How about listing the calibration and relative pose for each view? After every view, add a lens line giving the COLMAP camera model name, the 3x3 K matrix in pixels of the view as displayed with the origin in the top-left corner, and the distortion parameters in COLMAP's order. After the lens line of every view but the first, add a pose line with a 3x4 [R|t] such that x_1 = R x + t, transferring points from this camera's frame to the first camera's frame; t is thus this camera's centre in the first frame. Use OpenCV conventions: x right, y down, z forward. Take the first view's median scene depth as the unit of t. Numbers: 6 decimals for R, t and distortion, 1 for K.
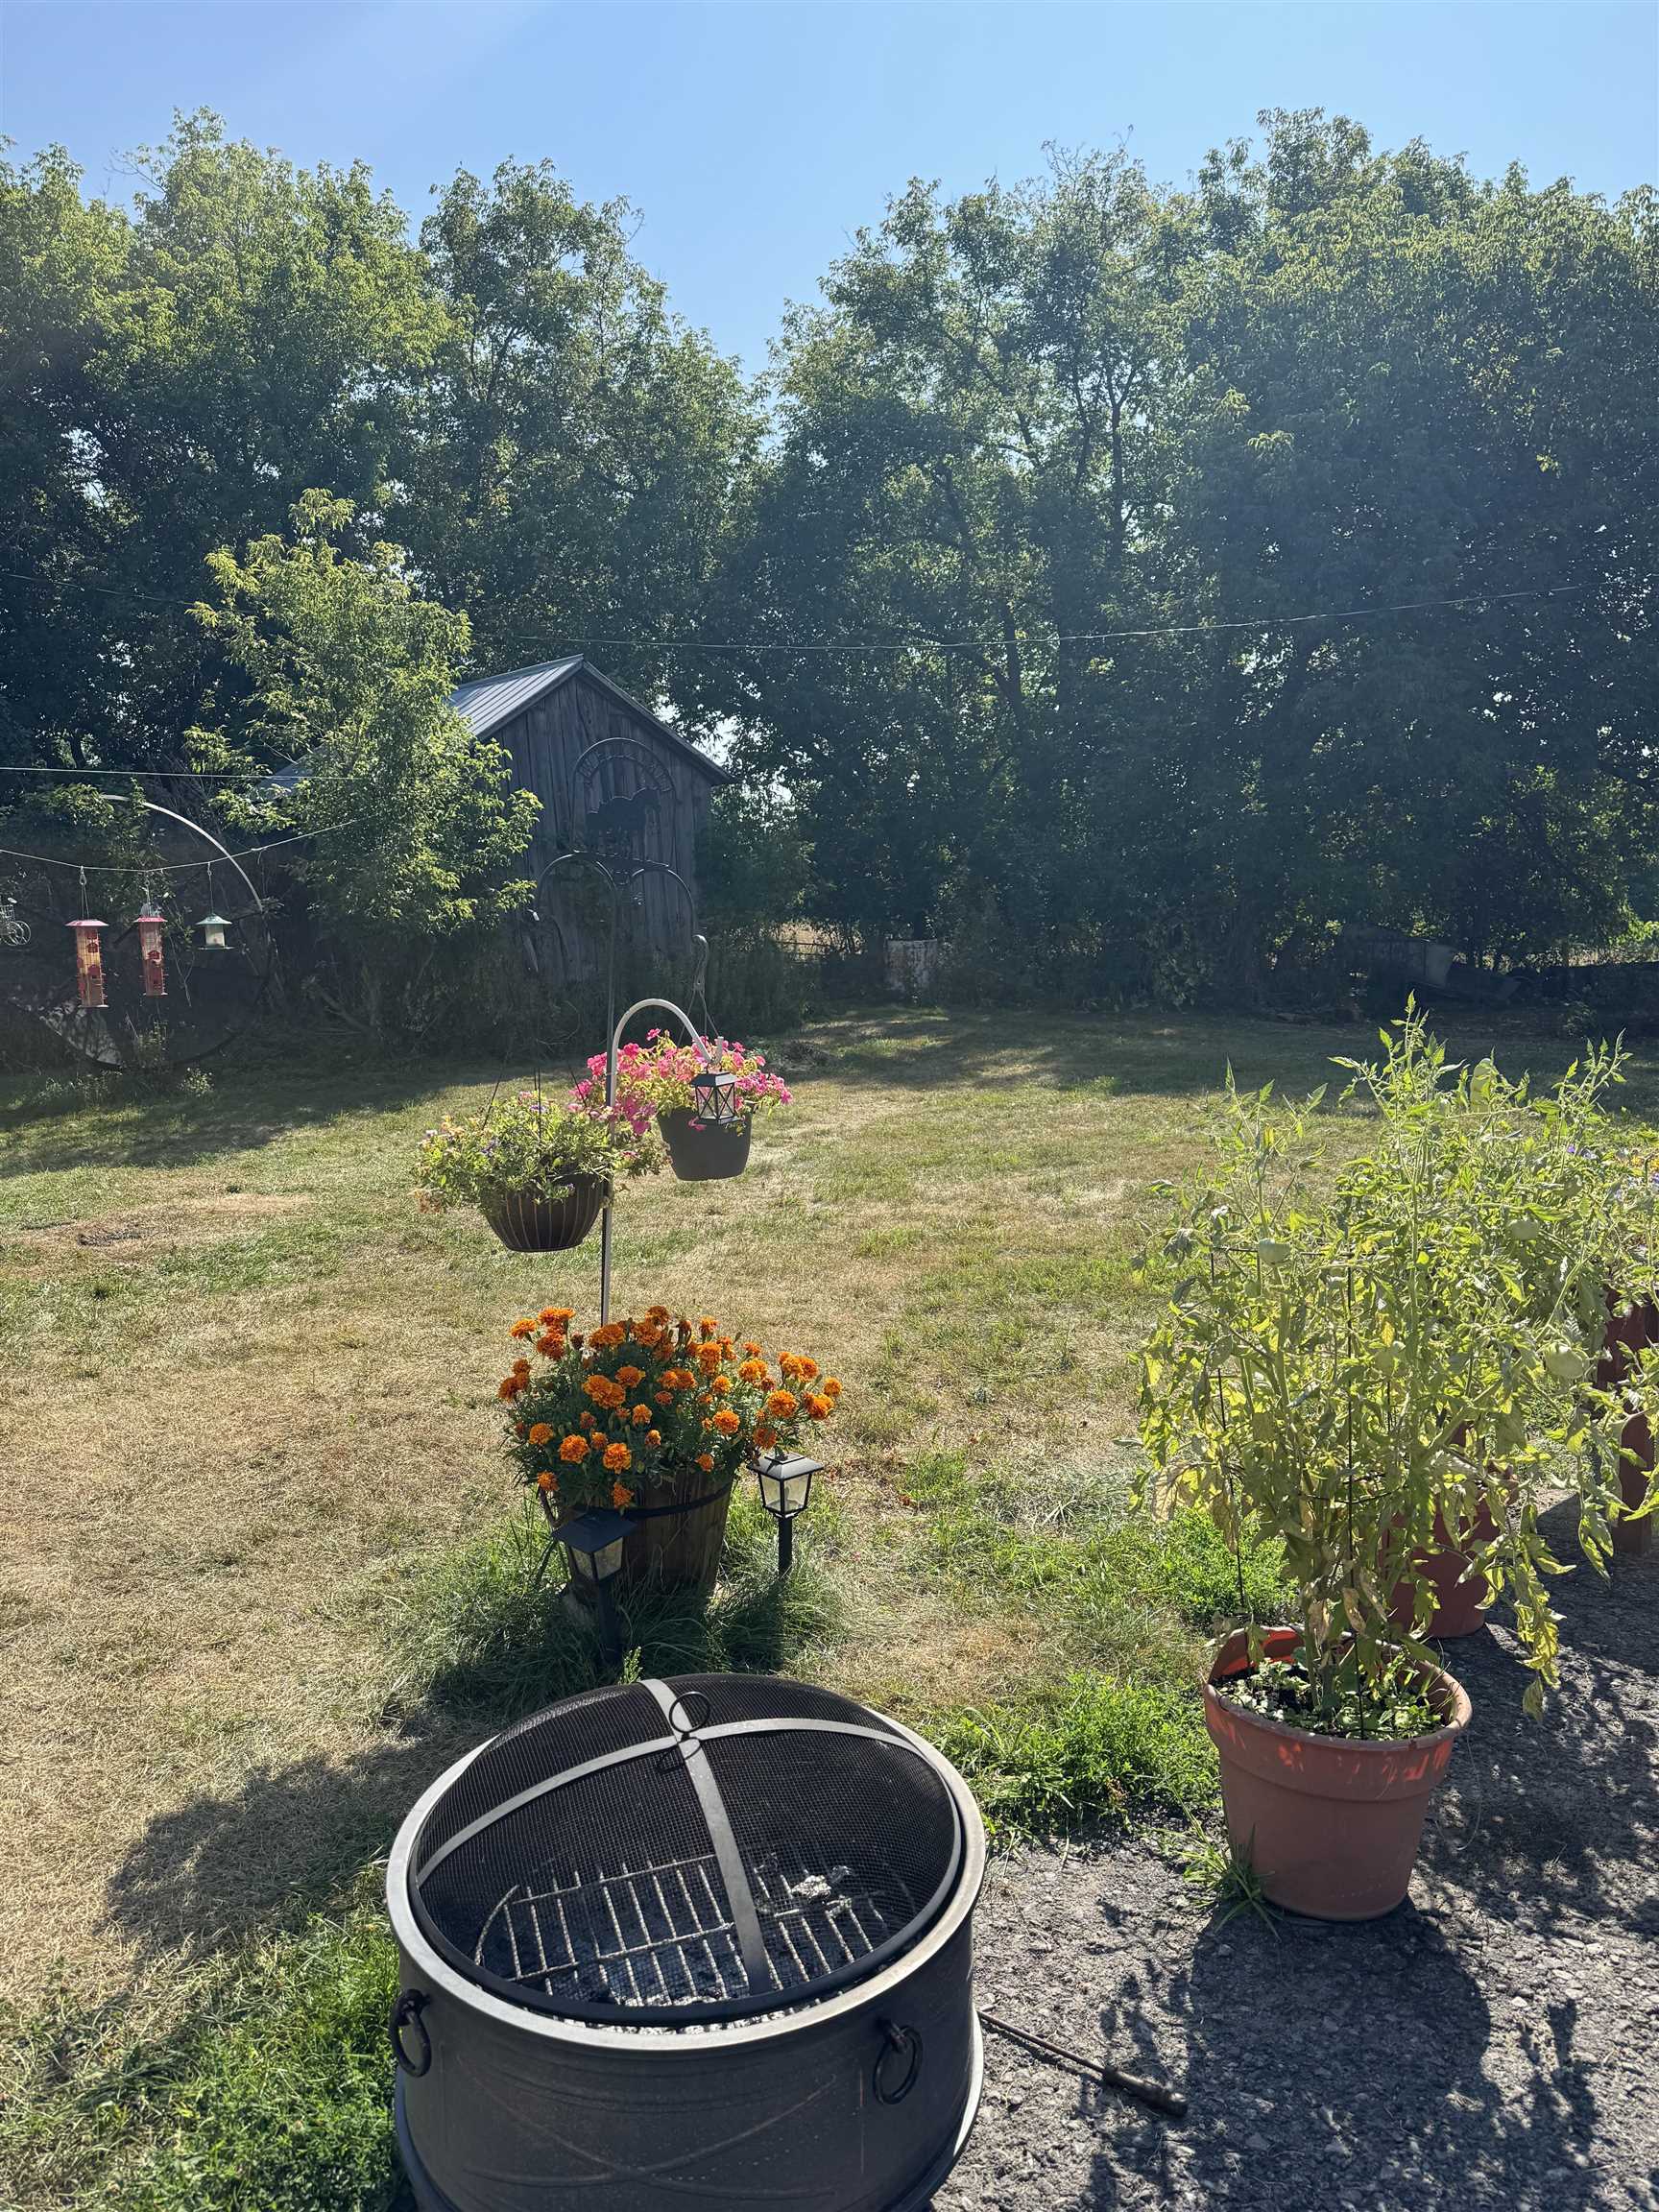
lens RADIAL K [[1528.7, 0, 845.0], [0, 1528.7, 1110.3], [0, 0, 1]] dist [0.084797, -0.068169]
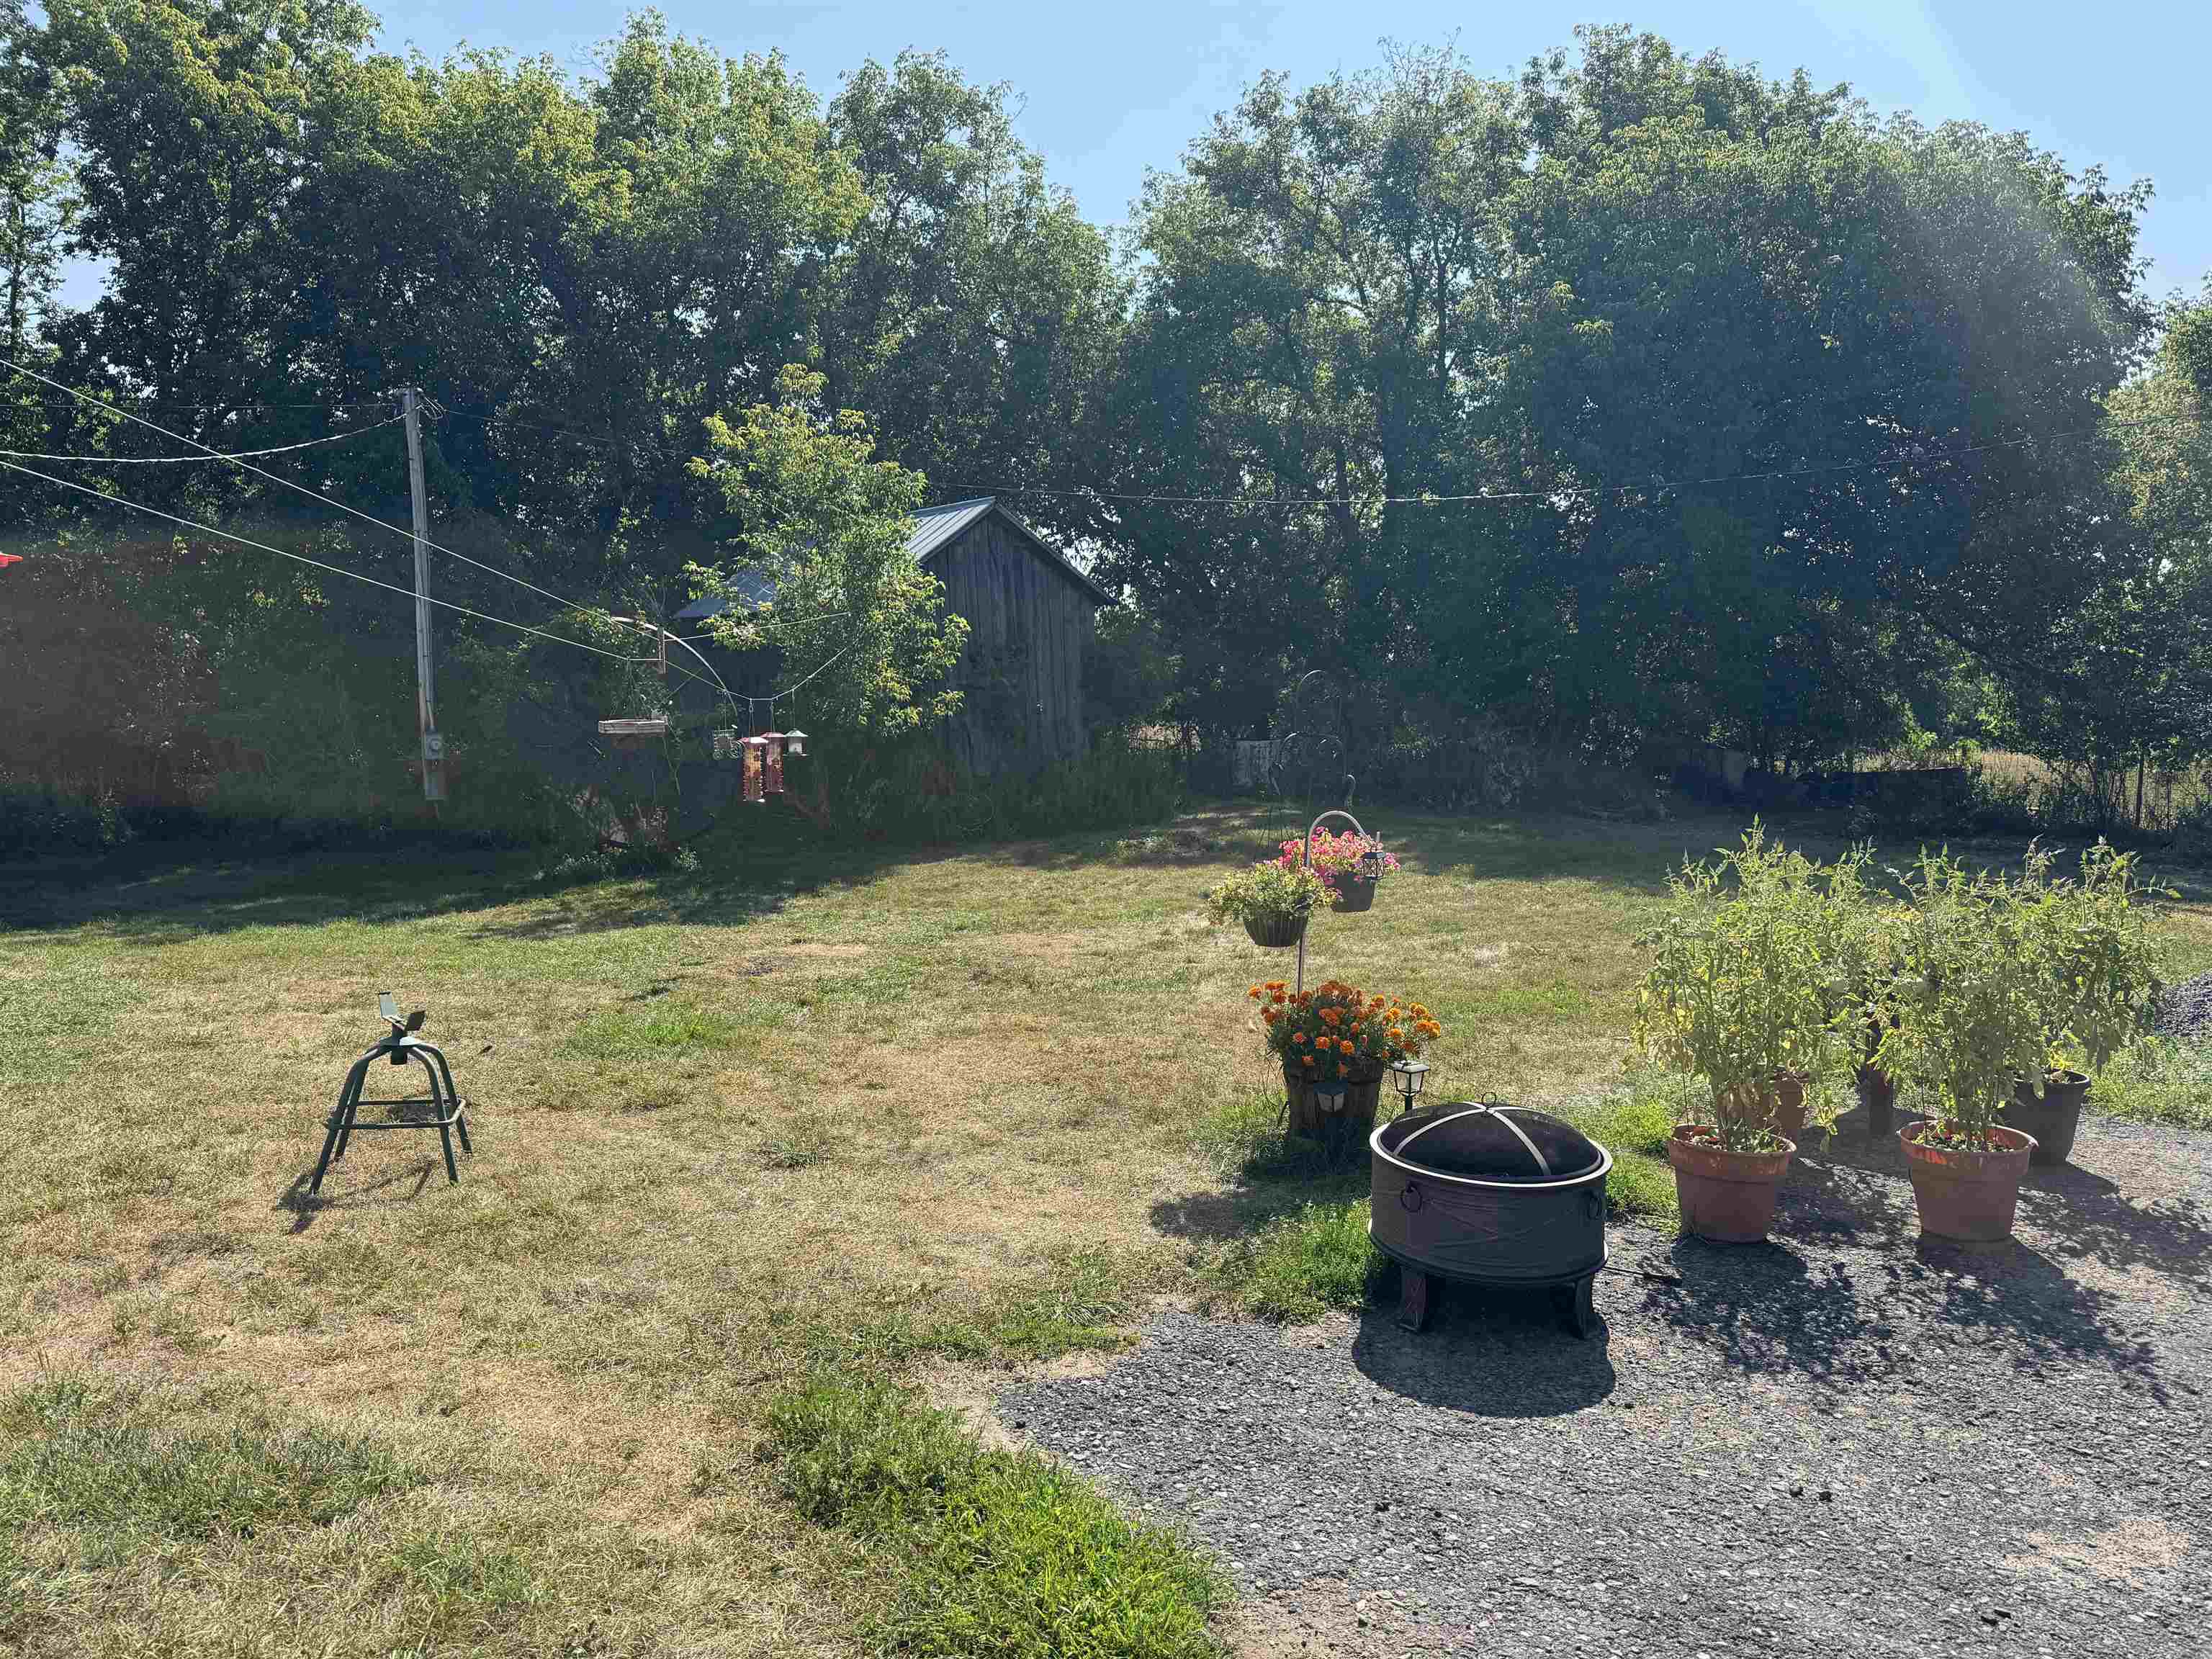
lens RADIAL K [[1586.0, 0, 1106.0], [0, 1586.0, 829.5], [0, 0, 1]] dist [0.150763, -0.182243]
pose [[0.999902, 0.013807, 0.002347, -0.073230], [-0.013688, 0.998907, -0.044688, 0.006925], [-0.002961, 0.044651, 0.998998, -0.163715]]
